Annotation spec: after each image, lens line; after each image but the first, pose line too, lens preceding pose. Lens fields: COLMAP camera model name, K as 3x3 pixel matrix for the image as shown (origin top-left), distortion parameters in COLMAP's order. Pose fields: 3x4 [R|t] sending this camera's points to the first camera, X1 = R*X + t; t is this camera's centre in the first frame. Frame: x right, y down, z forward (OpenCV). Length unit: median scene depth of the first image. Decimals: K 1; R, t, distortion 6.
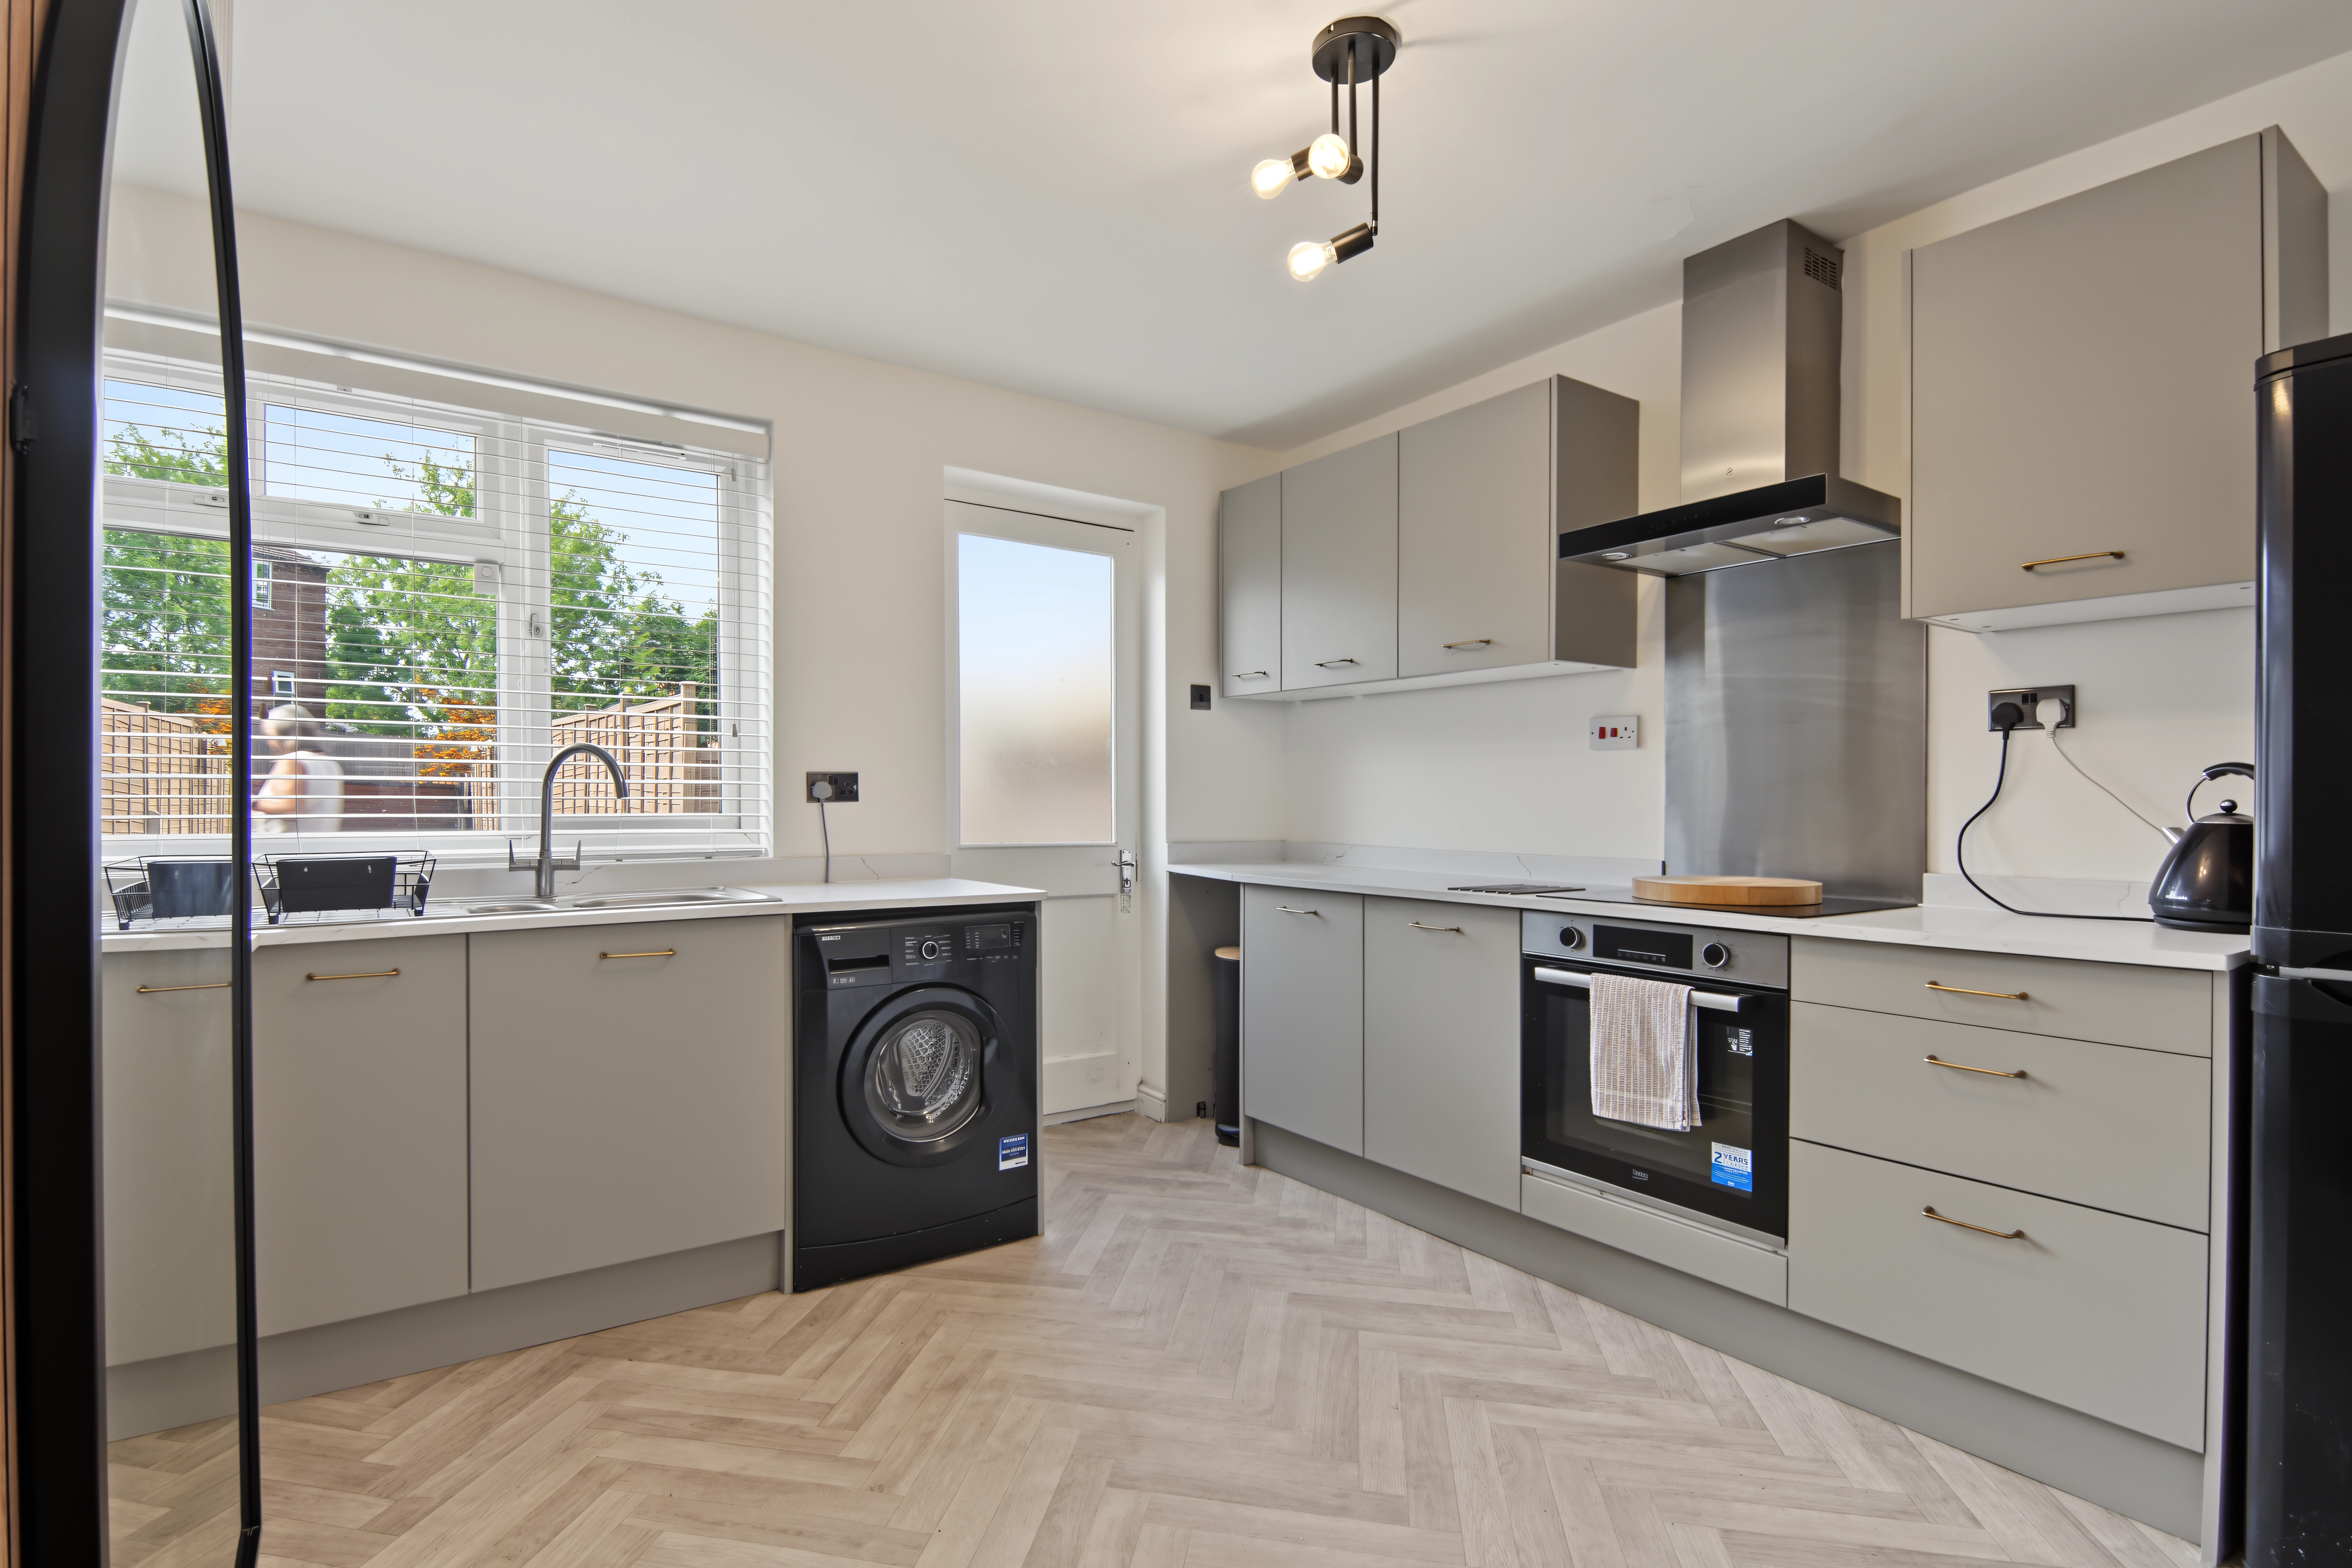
lens RADIAL K [[1125.1, 0, 1158.6], [0, 1125.1, 796.7], [0, 0, 1]] dist [0.016332, -0.009612]
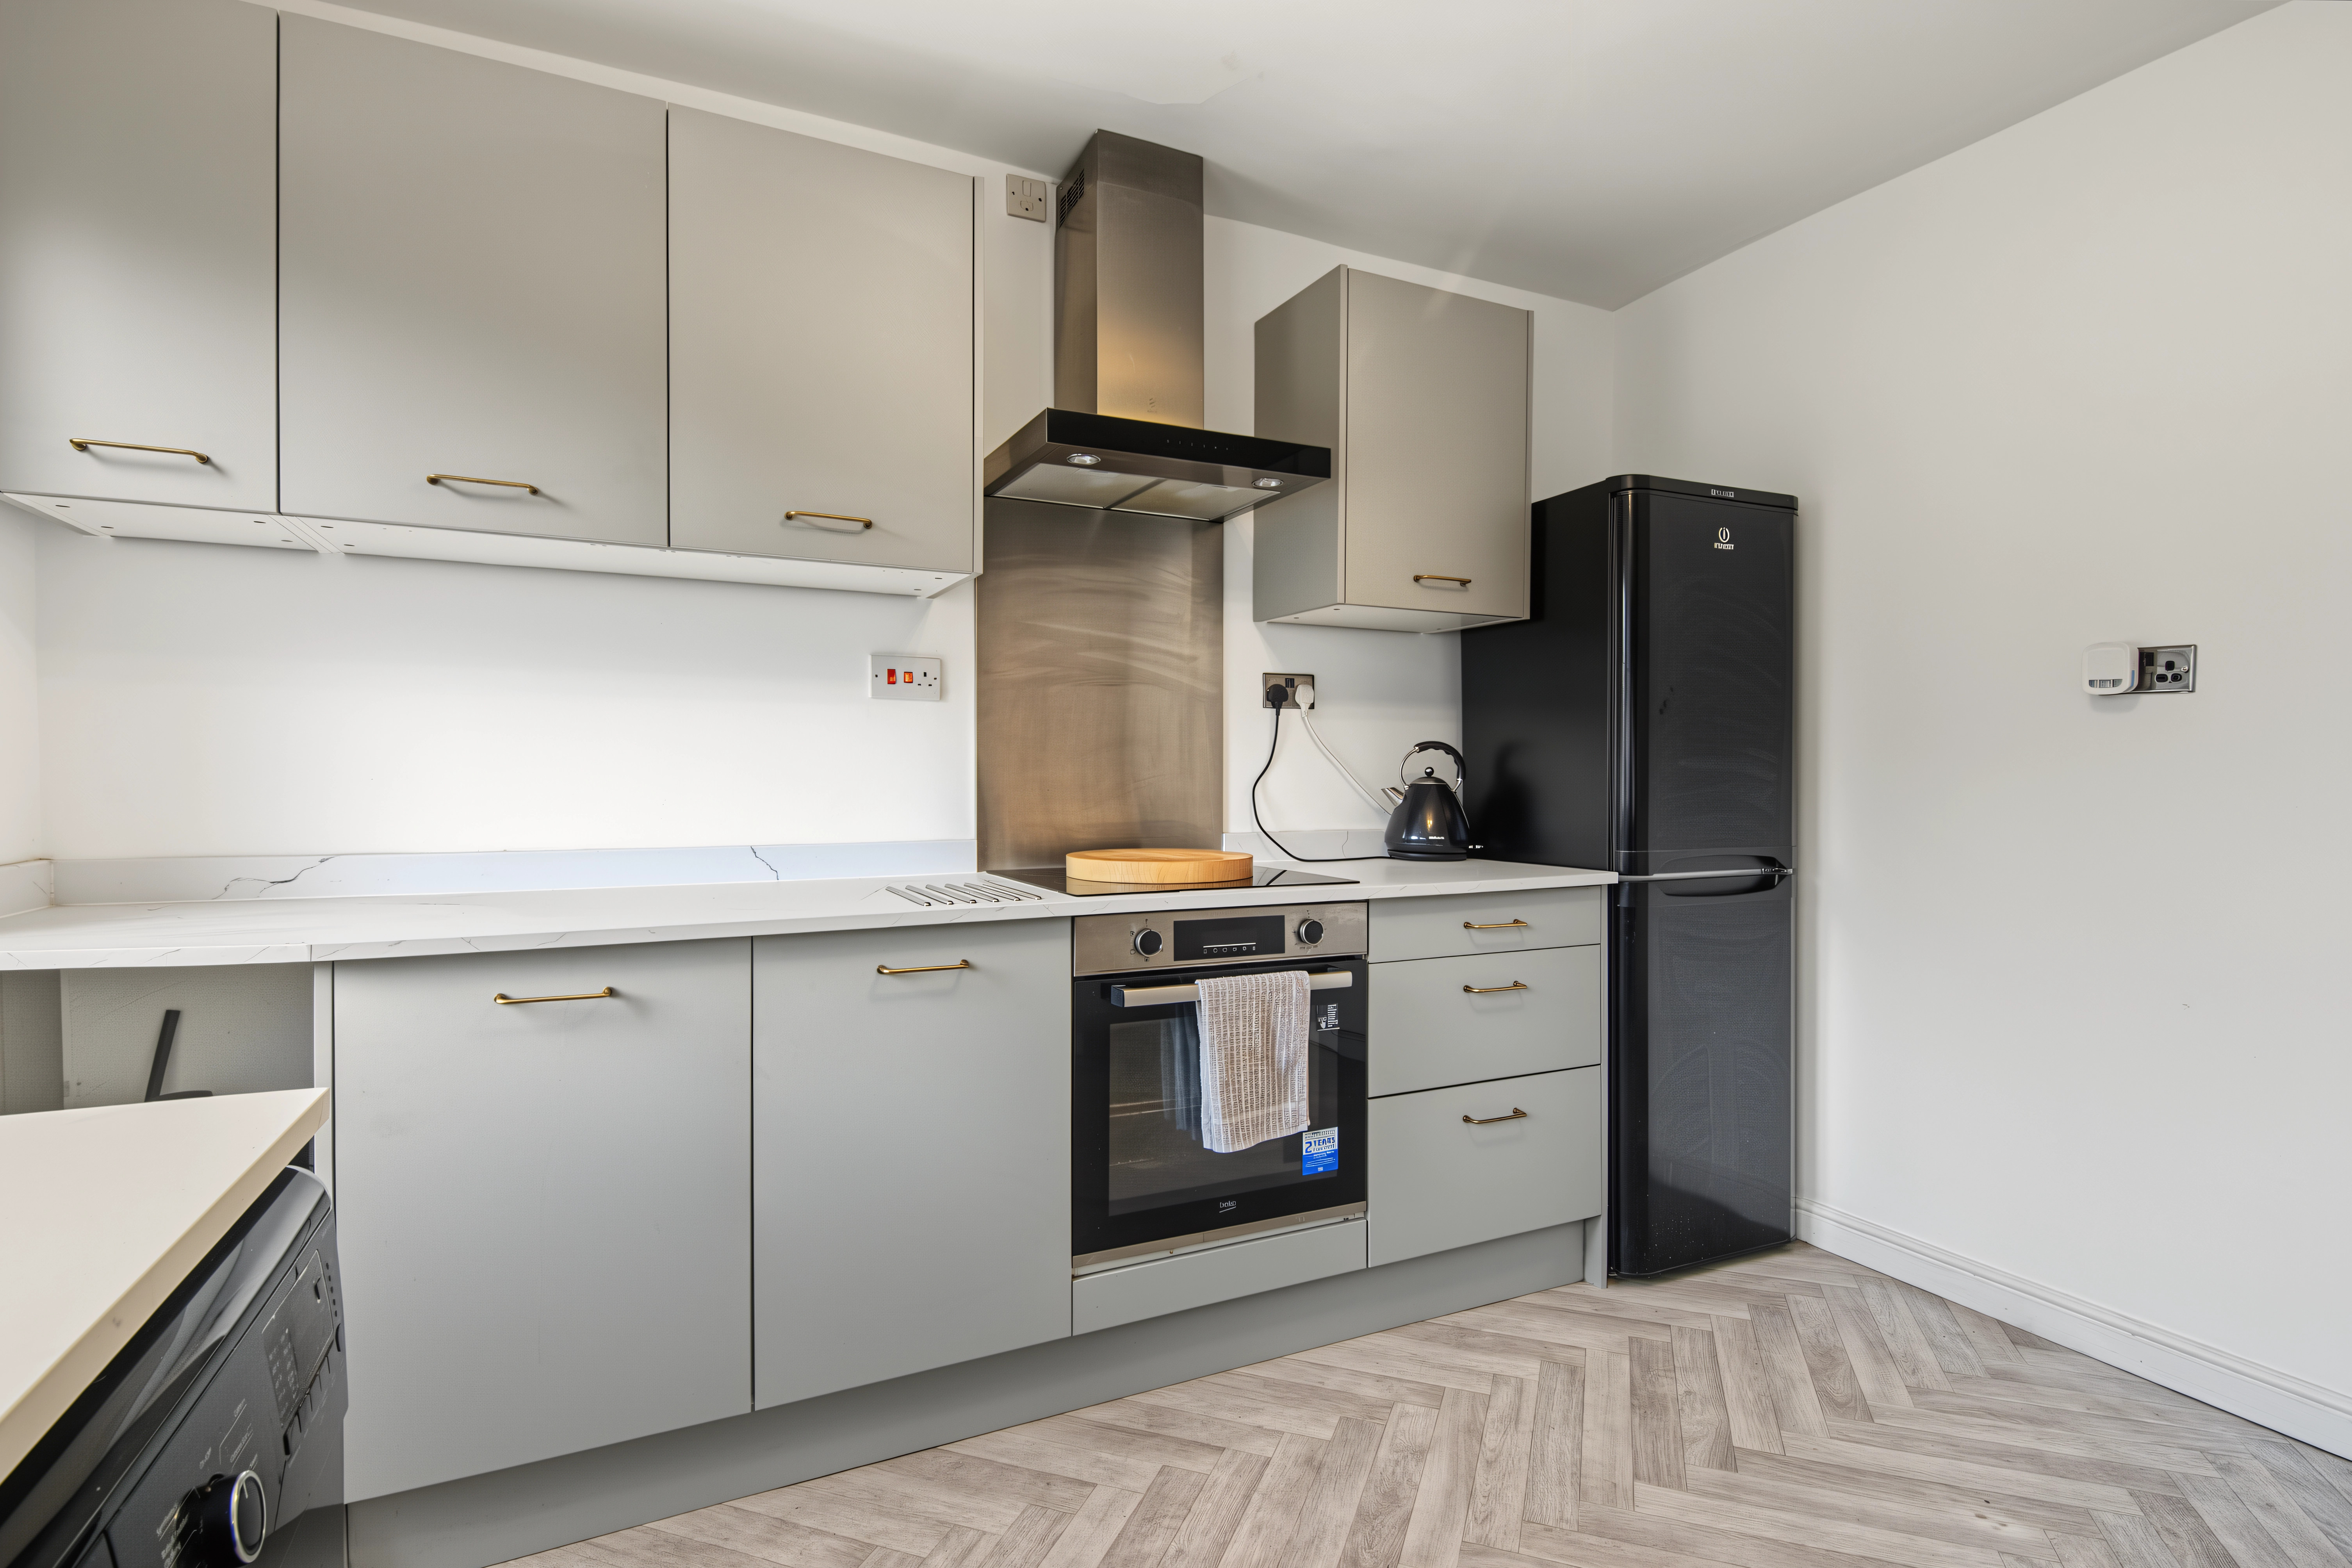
lens RADIAL K [[1125.1, 0, 1164.6], [0, 1125.1, 777.4], [0, 0, 1]] dist [0.016332, -0.009612]
pose [[0.170558, -0.009899, 0.985298, -0.436514], [-0.006620, 0.999915, 0.011191, 0.001942], [-0.985325, -0.008432, 0.170478, 0.940954]]
